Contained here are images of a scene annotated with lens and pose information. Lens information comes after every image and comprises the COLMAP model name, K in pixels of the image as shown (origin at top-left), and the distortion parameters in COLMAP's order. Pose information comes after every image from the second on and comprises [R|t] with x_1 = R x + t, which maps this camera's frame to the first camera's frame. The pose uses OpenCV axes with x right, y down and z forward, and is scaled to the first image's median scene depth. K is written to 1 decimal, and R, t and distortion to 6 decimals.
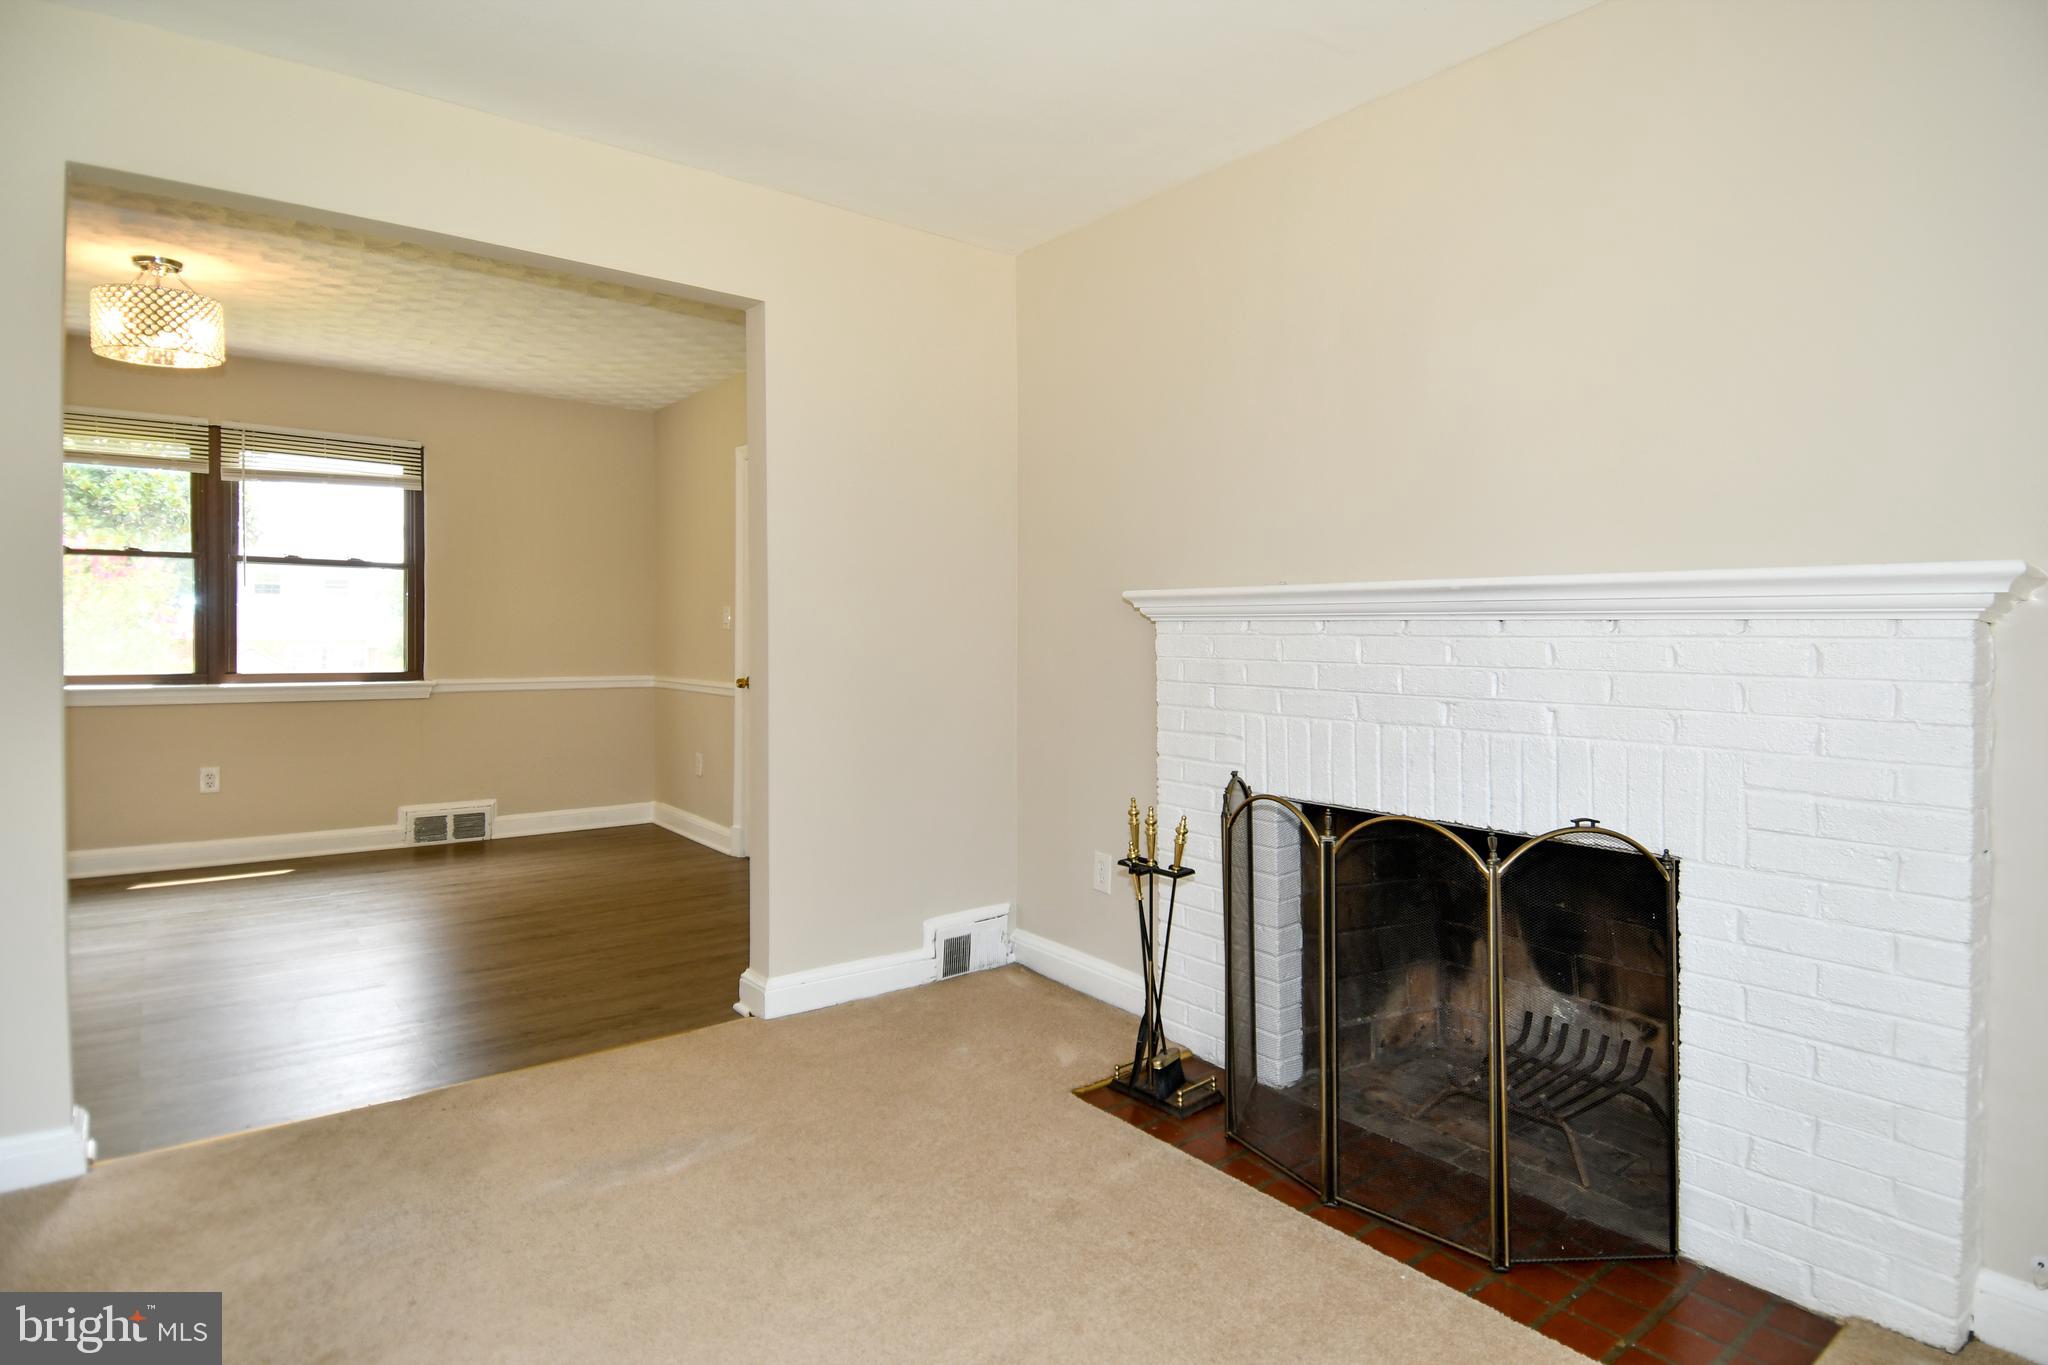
lens RADIAL K [[1110.6, 0, 1009.4], [0, 1110.6, 629.0], [0, 0, 1]] dist [0.000522, -0.000359]
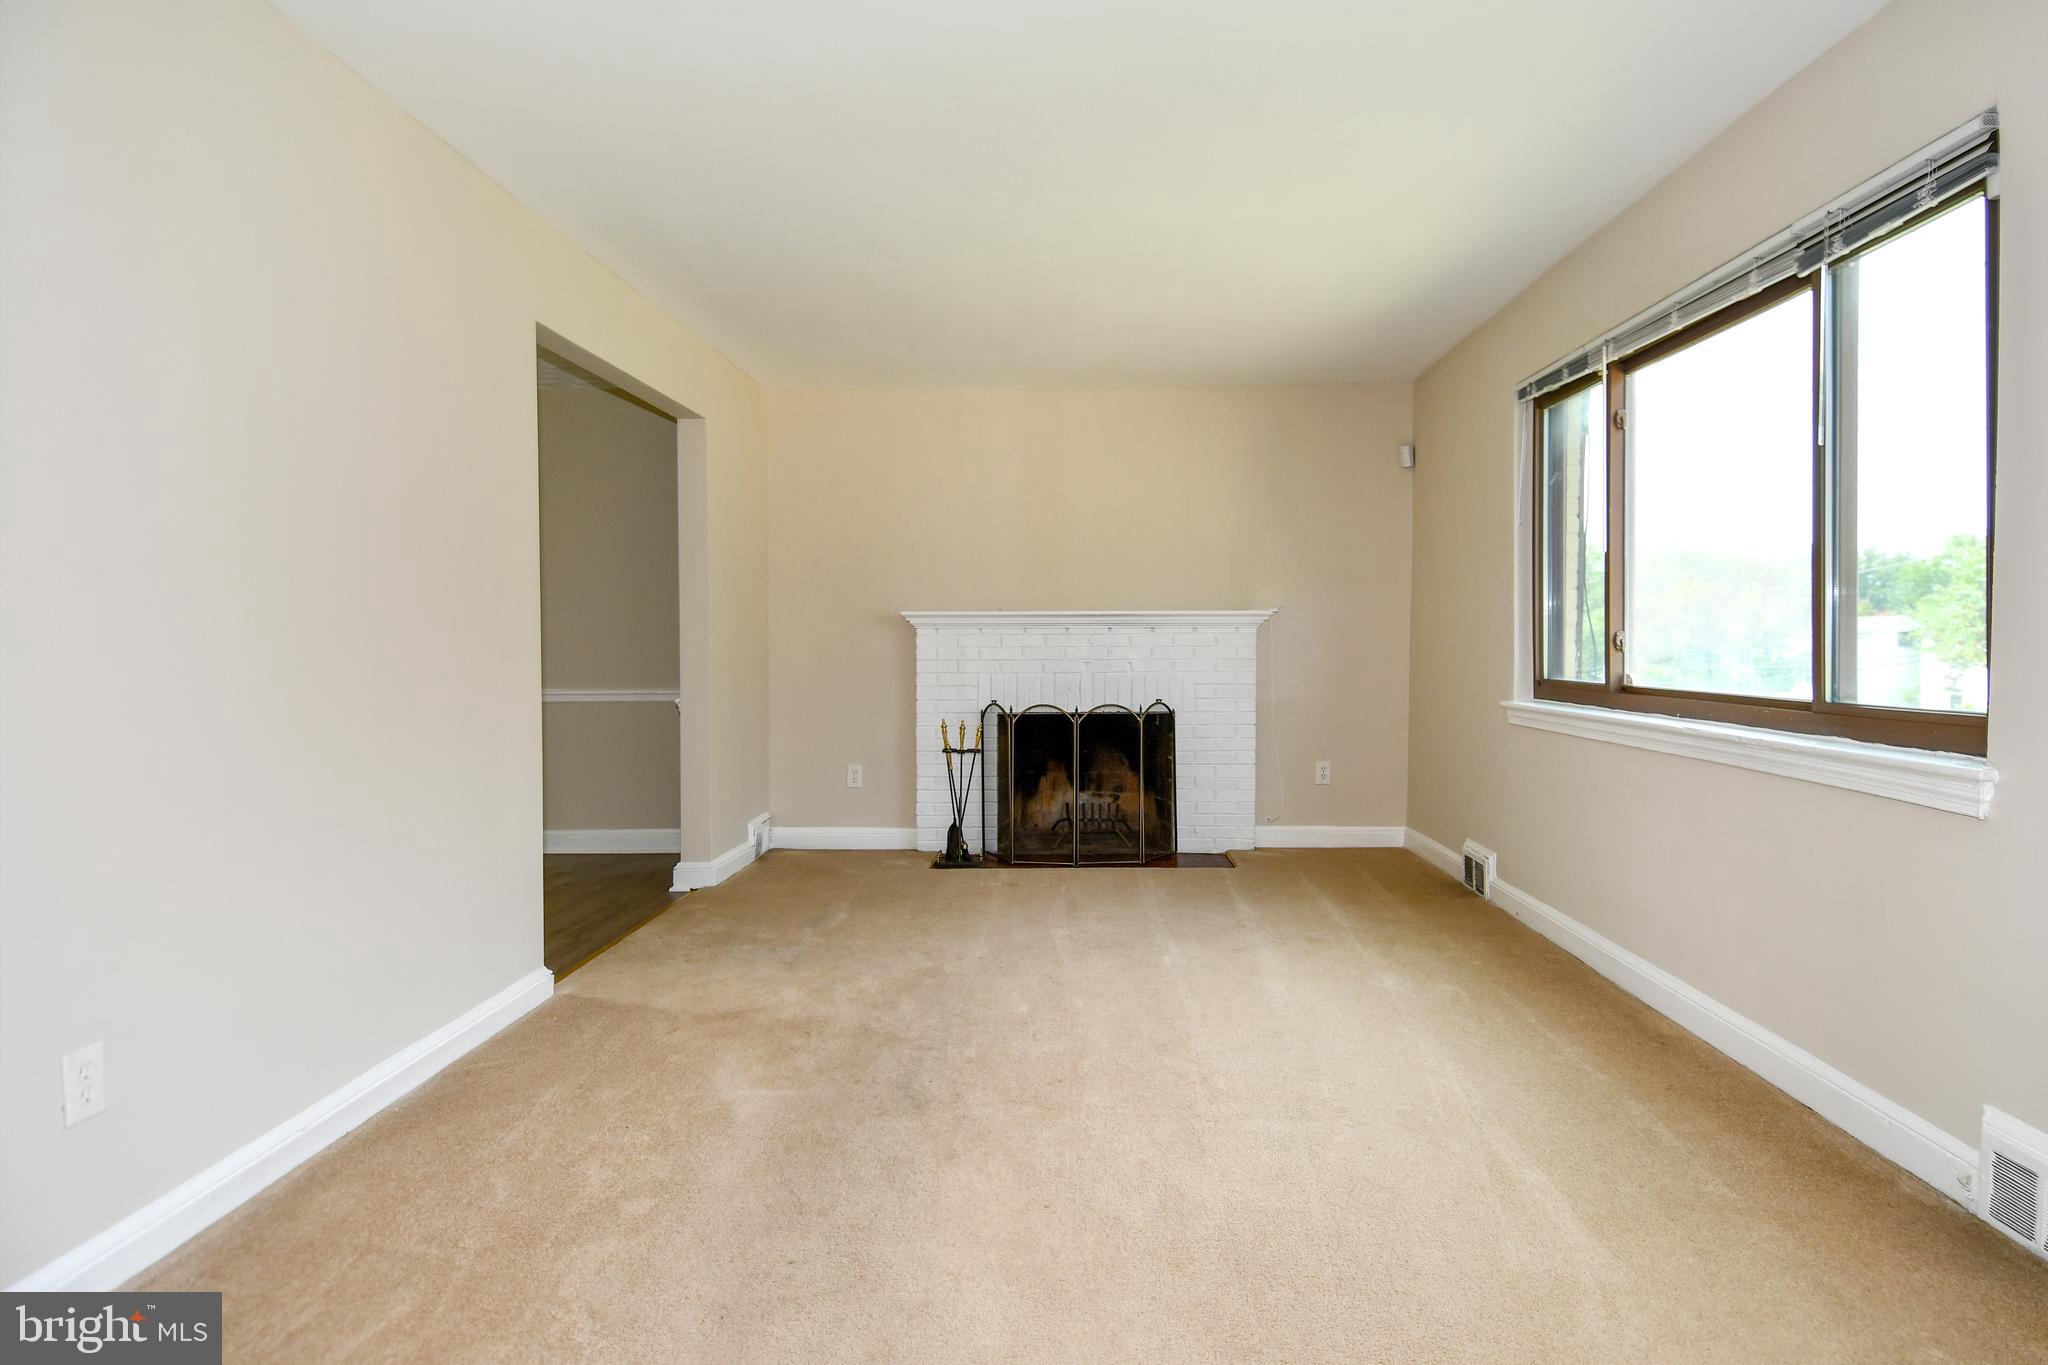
lens RADIAL K [[1110.6, 0, 1009.4], [0, 1110.6, 629.0], [0, 0, 1]] dist [0.000522, -0.000359]
pose [[0.674086, -0.001351, 0.738652, -1.334885], [0.005765, 0.999977, -0.003432, 0.002072], [-0.738631, 0.006572, 0.674078, -0.450007]]
